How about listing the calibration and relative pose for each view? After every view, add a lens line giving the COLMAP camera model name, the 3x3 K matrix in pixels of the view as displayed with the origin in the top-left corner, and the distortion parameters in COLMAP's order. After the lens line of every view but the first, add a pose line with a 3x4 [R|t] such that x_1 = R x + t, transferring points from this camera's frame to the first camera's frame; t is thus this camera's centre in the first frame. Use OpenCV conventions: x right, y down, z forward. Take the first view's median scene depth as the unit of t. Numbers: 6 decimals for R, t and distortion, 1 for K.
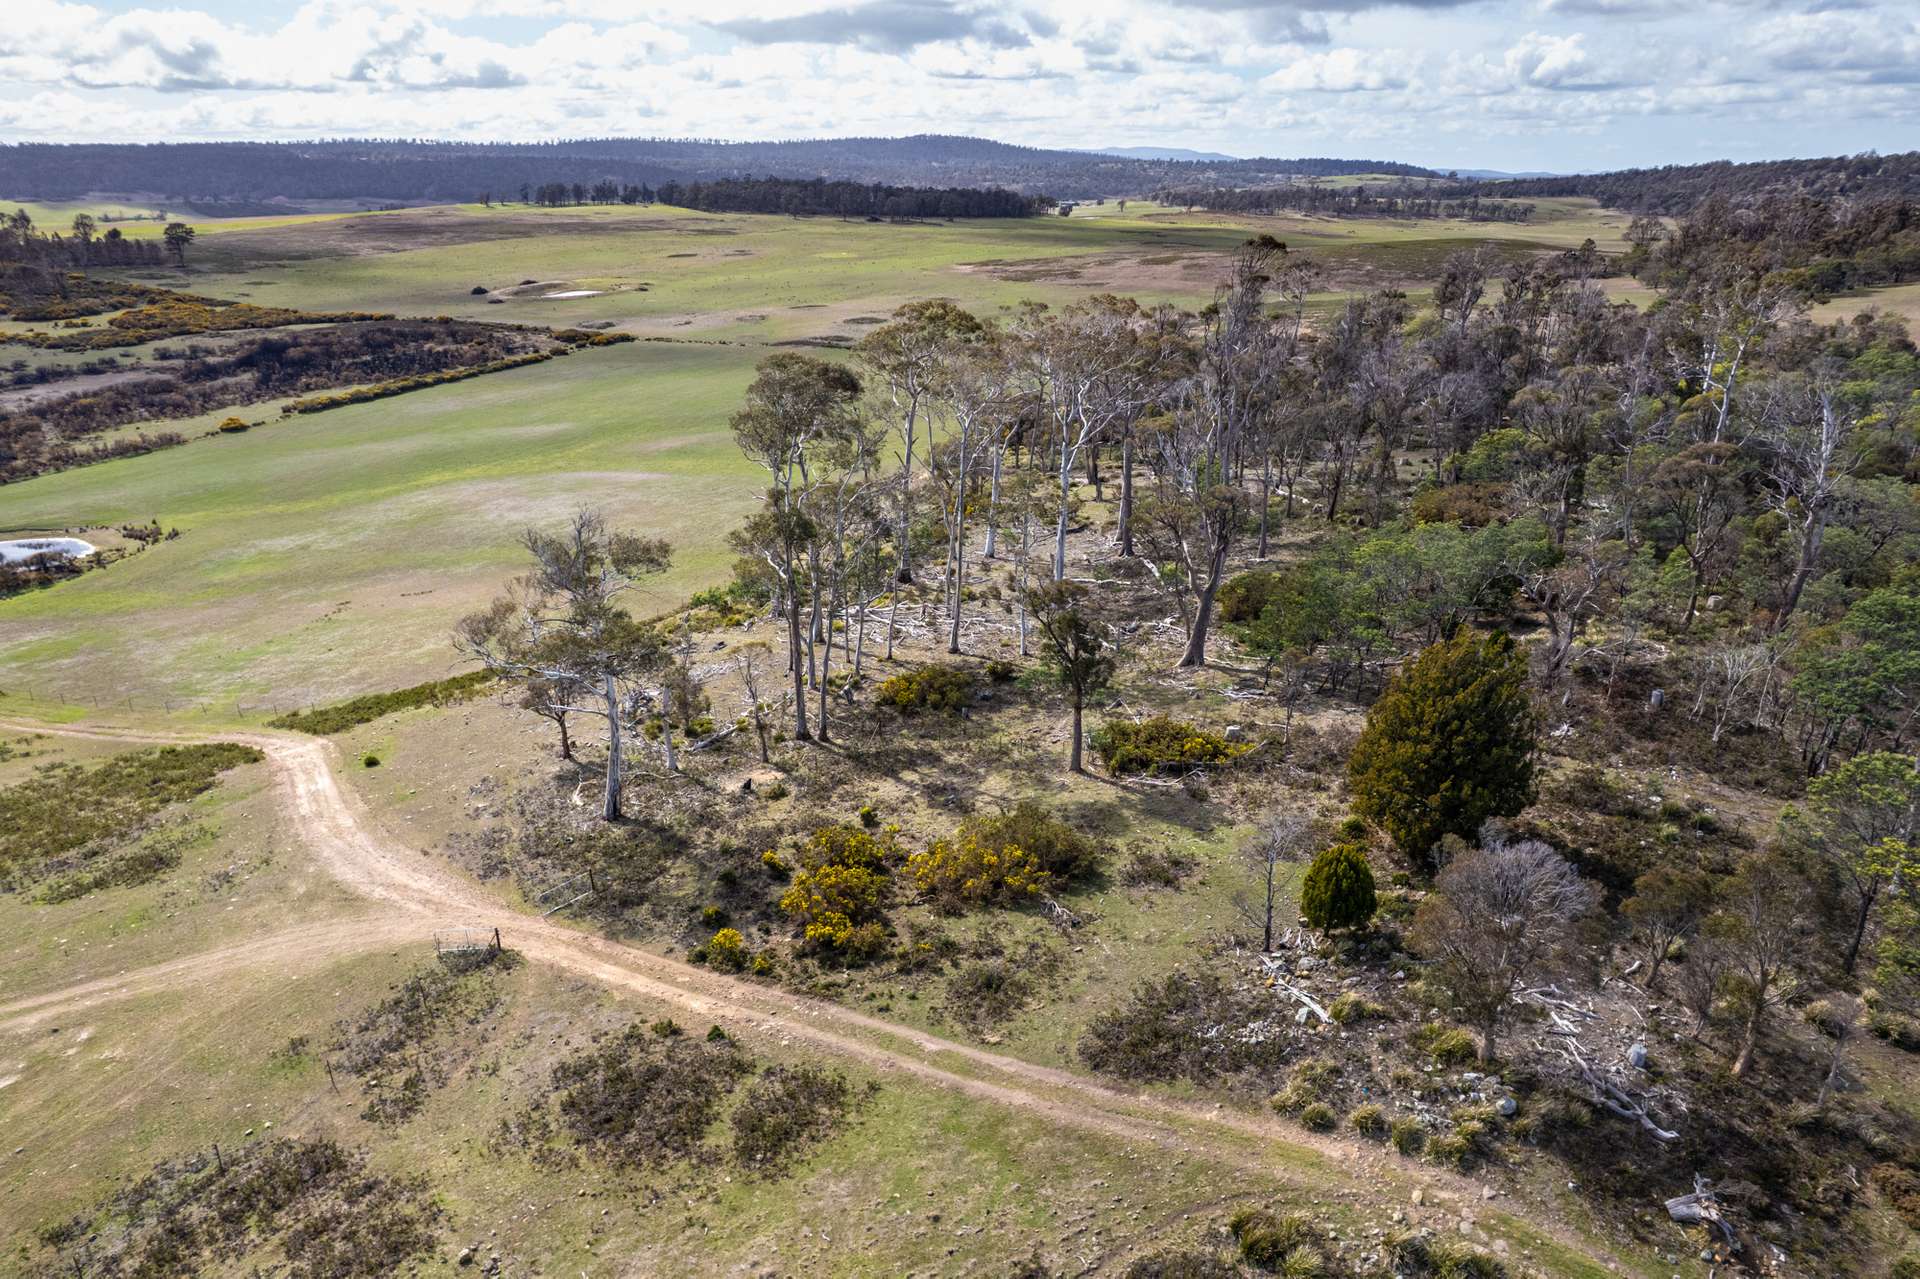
lens RADIAL K [[1231.6, 0, 952.1], [0, 1231.6, 643.7], [0, 0, 1]] dist [-0.074554, 0.066978]
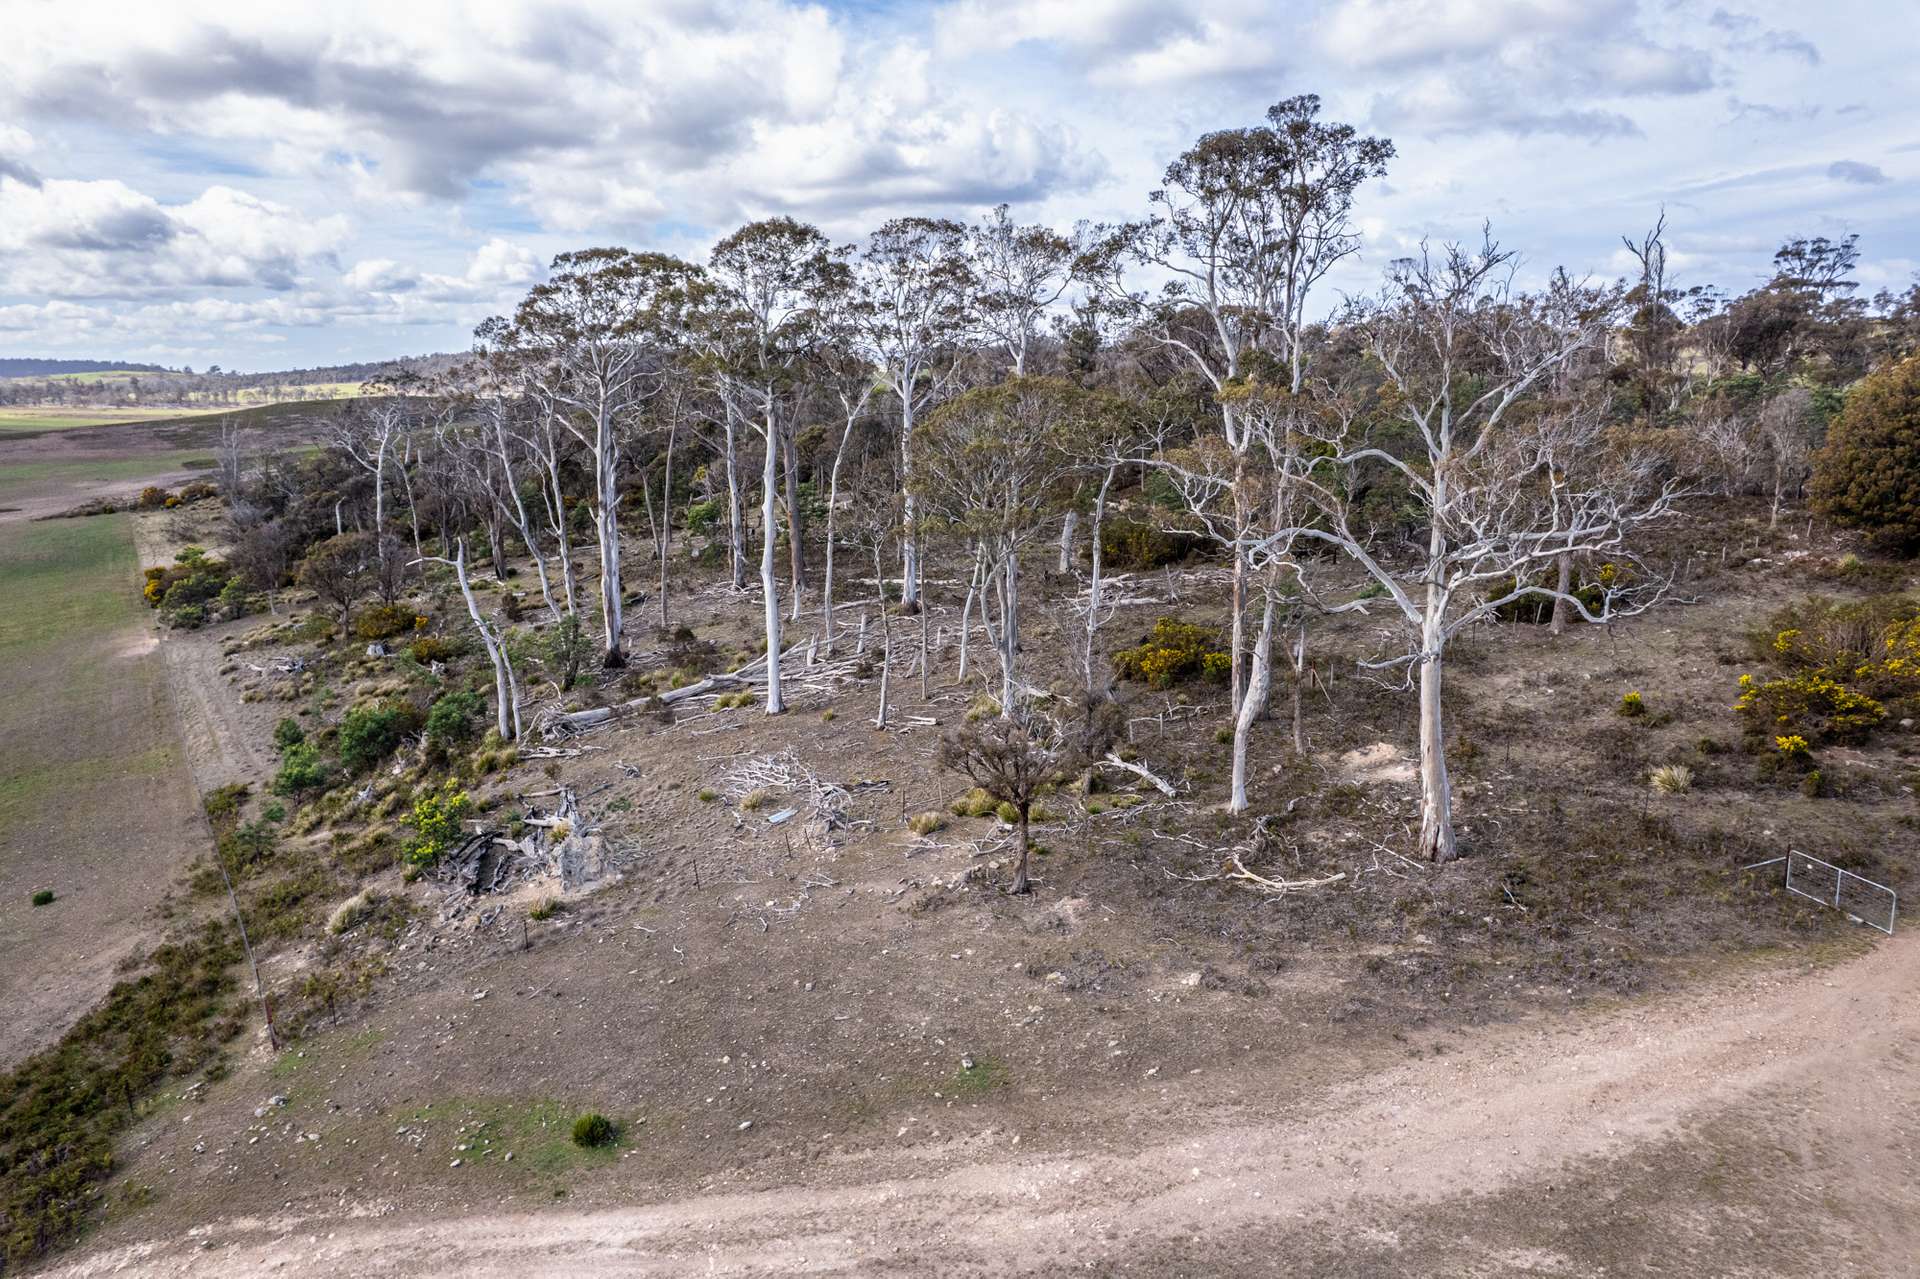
lens RADIAL K [[1227.2, 0, 951.8], [0, 1227.2, 652.4], [0, 0, 1]] dist [-0.071789, 0.061844]
pose [[0.599514, -0.183040, 0.779153, -0.187083], [0.295251, 0.955416, -0.002731, -0.001288], [-0.743916, 0.231683, 0.626828, 0.188200]]
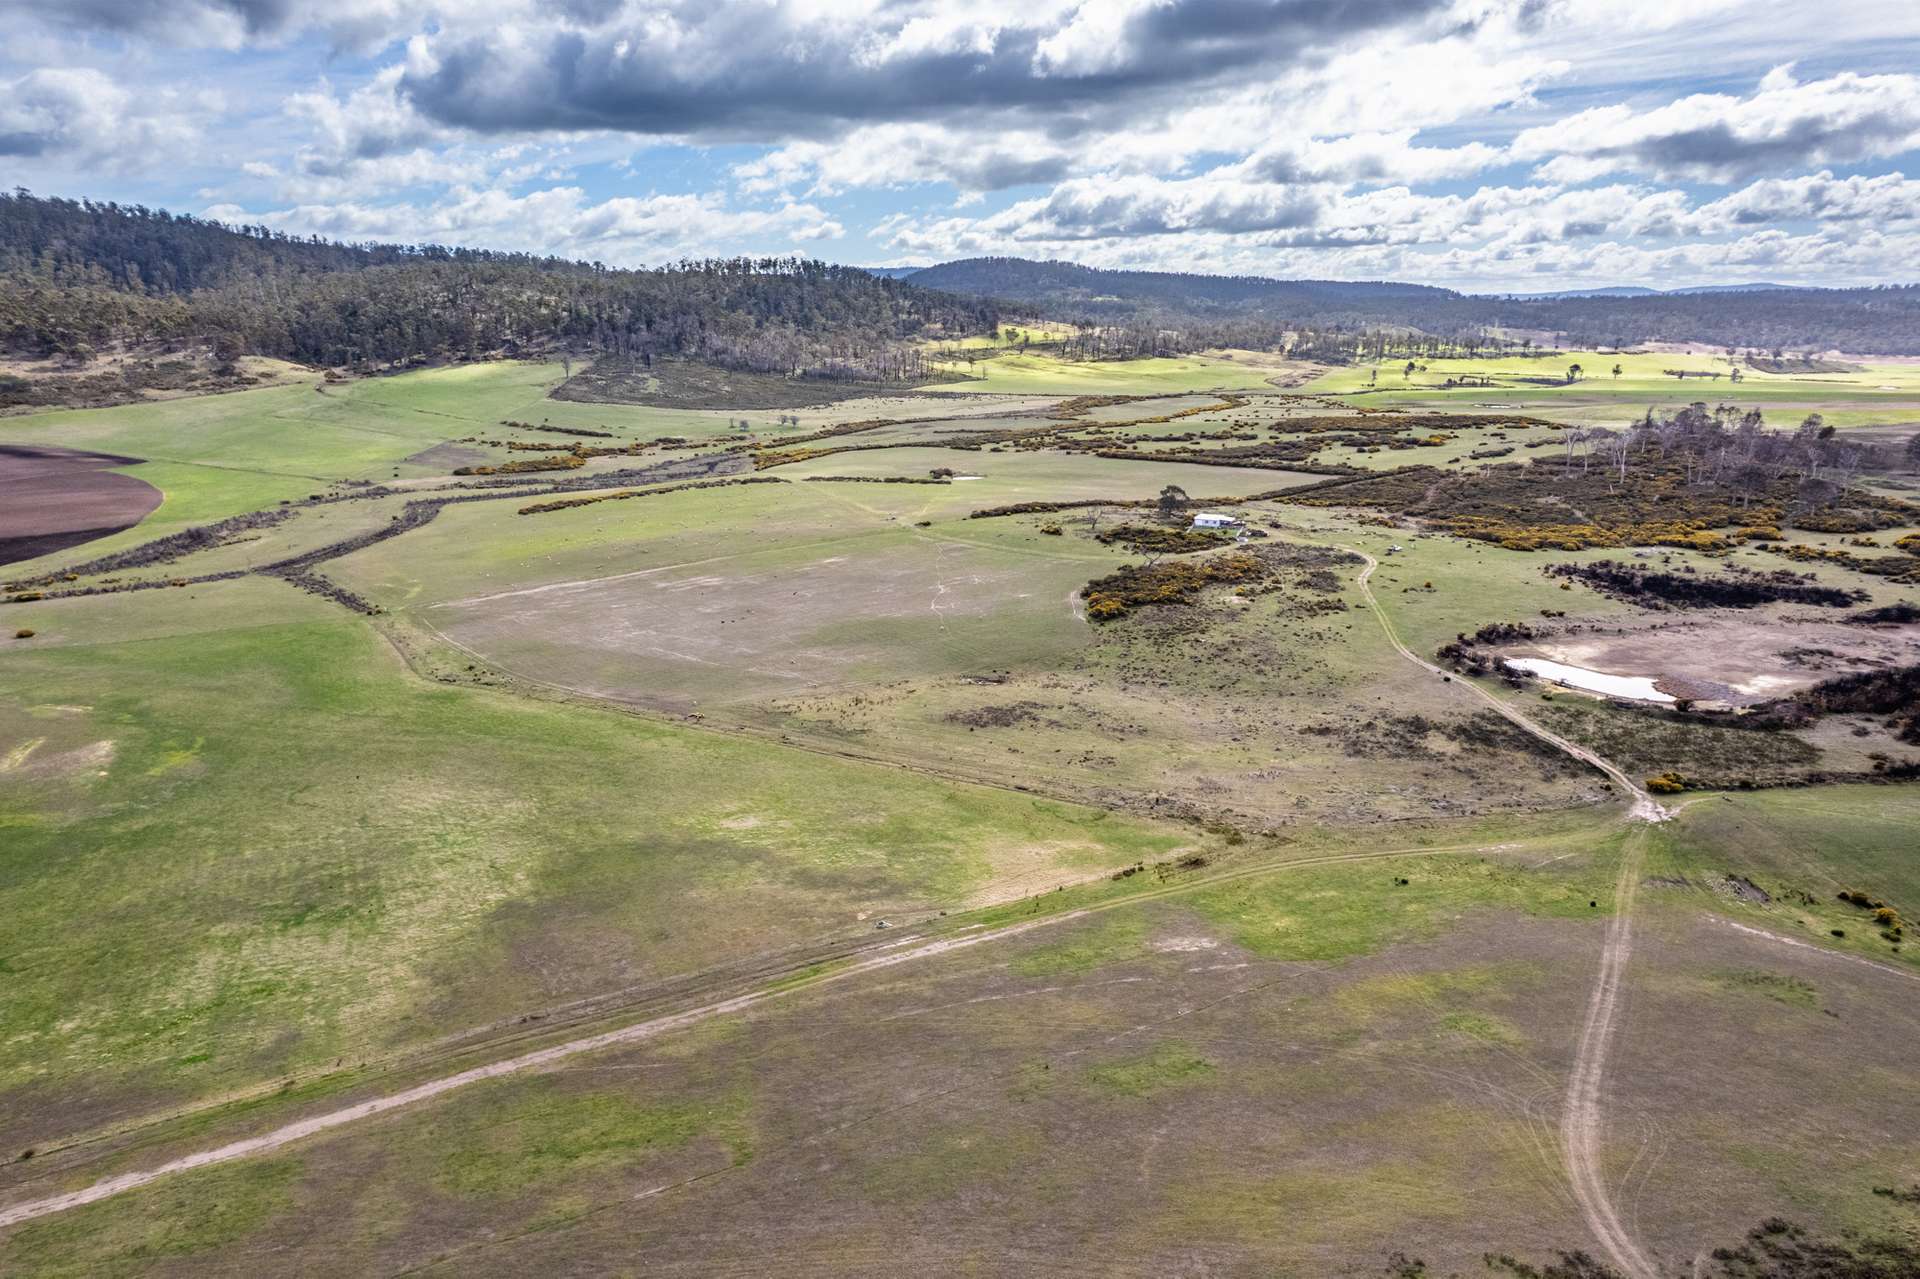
lens RADIAL K [[1237.2, 0, 951.7], [0, 1237.2, 645.1], [0, 0, 1]] dist [-0.079042, 0.067881]
pose [[0.484146, 0.237786, -0.842057, -0.306555], [-0.323052, 0.942948, 0.080536, -0.019553], [0.813167, 0.233037, 0.533342, -0.235740]]
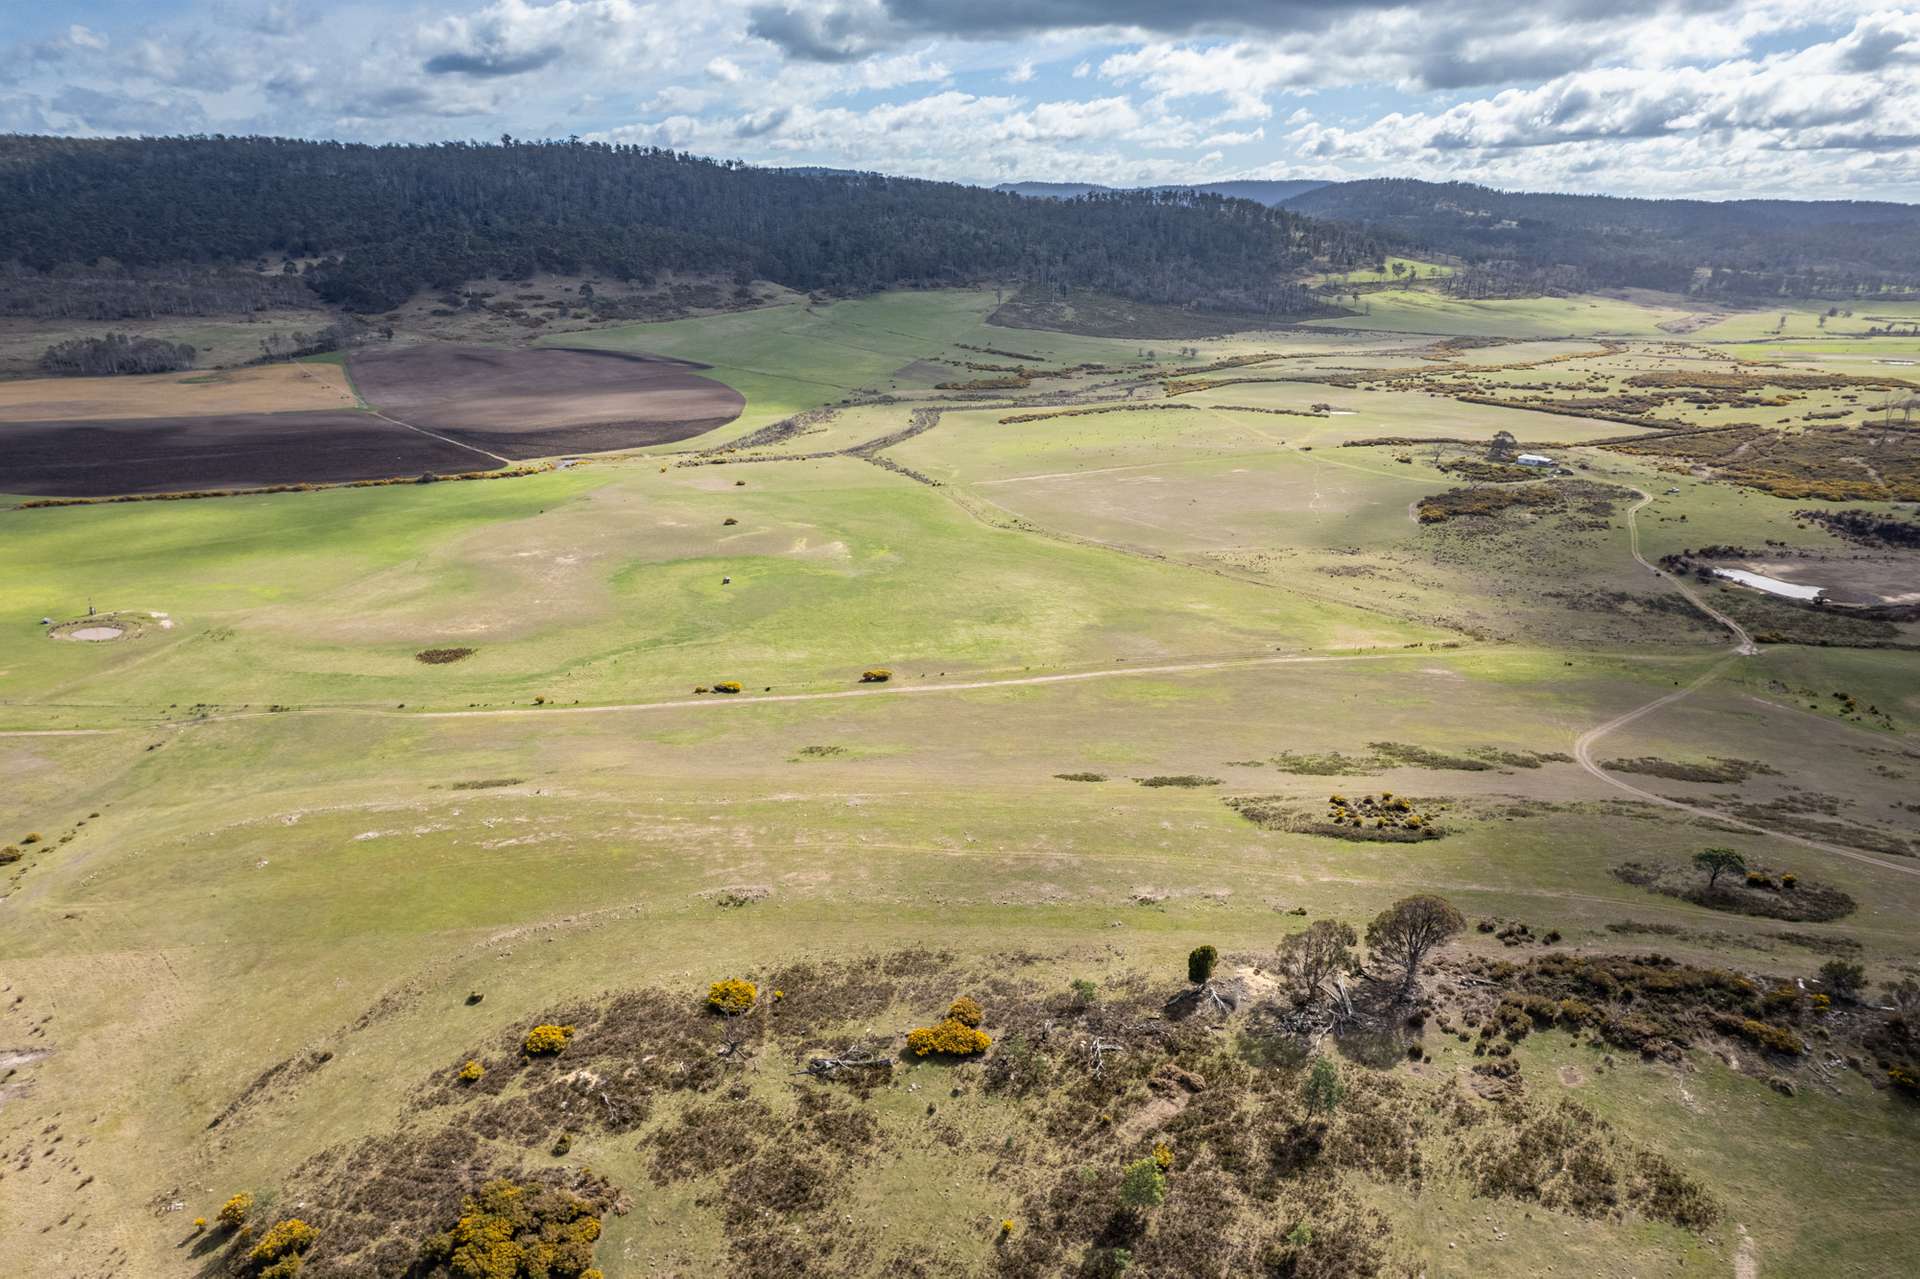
lens RADIAL K [[1235.4, 0, 950.7], [0, 1235.4, 639.6], [0, 0, 1]] dist [-0.076871, 0.064164]
pose [[0.210350, 0.327425, -0.921165, 0.257311], [-0.363393, 0.900921, 0.237248, -0.008885], [0.907578, 0.284840, 0.308493, -0.586941]]
